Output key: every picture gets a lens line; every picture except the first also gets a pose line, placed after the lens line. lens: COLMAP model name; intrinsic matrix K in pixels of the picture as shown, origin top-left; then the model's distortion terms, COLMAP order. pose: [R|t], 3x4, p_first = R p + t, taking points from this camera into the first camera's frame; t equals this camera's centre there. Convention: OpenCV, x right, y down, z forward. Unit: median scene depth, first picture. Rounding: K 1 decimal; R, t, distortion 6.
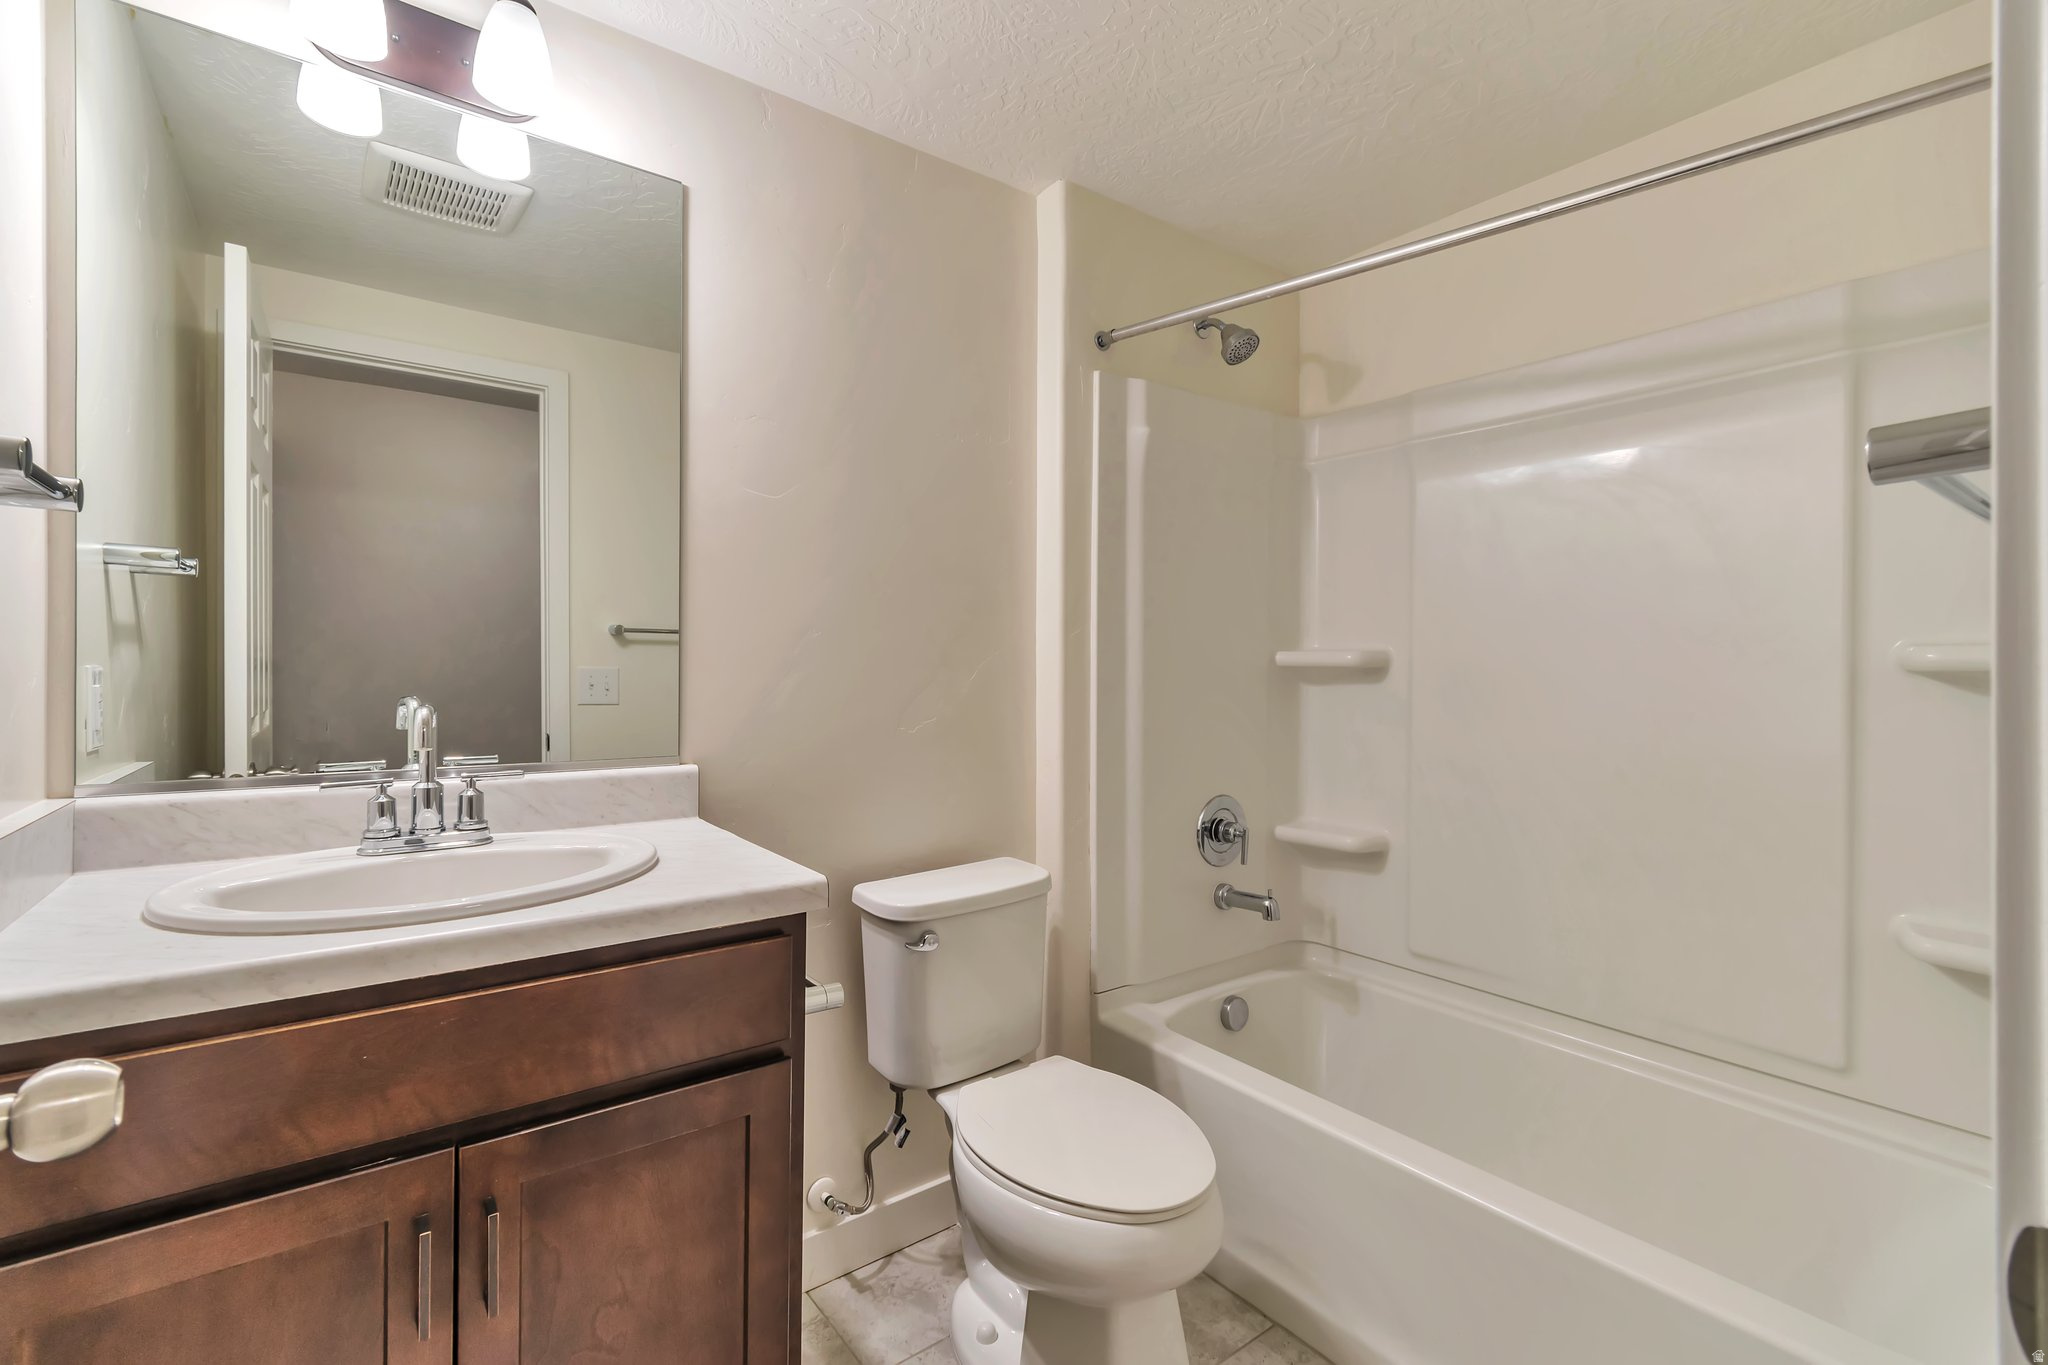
lens RADIAL K [[903.1, 0, 1020.6], [0, 903.1, 674.5], [0, 0, 1]] dist [0.002546, -0.000352]
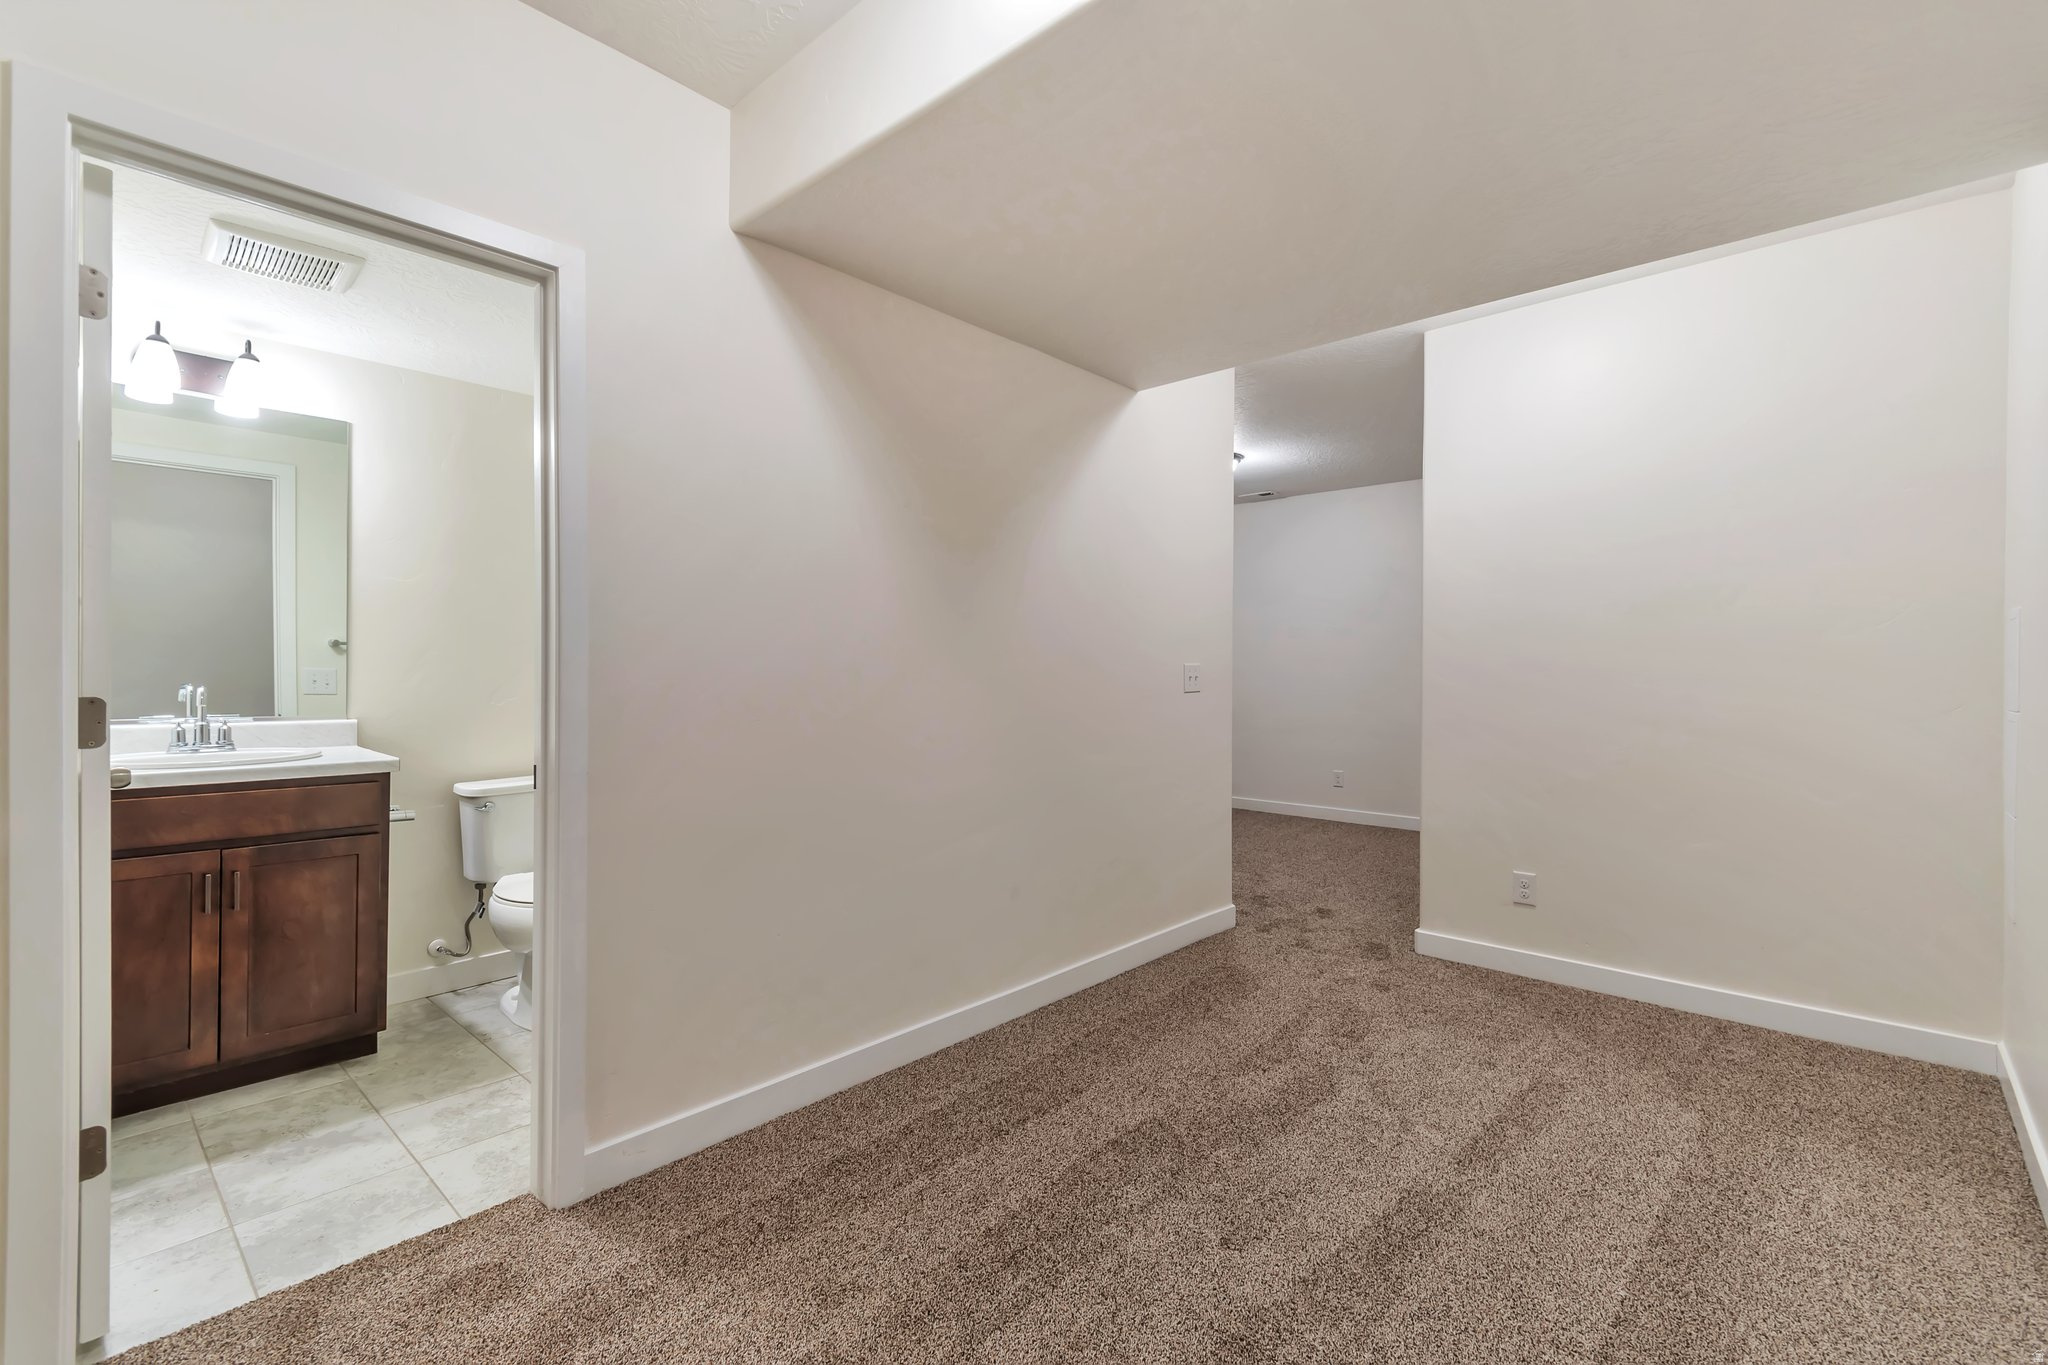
lens RADIAL K [[903.1, 0, 1028.0], [0, 903.1, 680.5], [0, 0, 1]] dist [0.002546, -0.000352]
pose [[0.983210, -0.000820, 0.182477, 0.767176], [-0.000363, 0.999979, 0.006445, 0.004061], [-0.182479, -0.006403, 0.983189, -1.280646]]
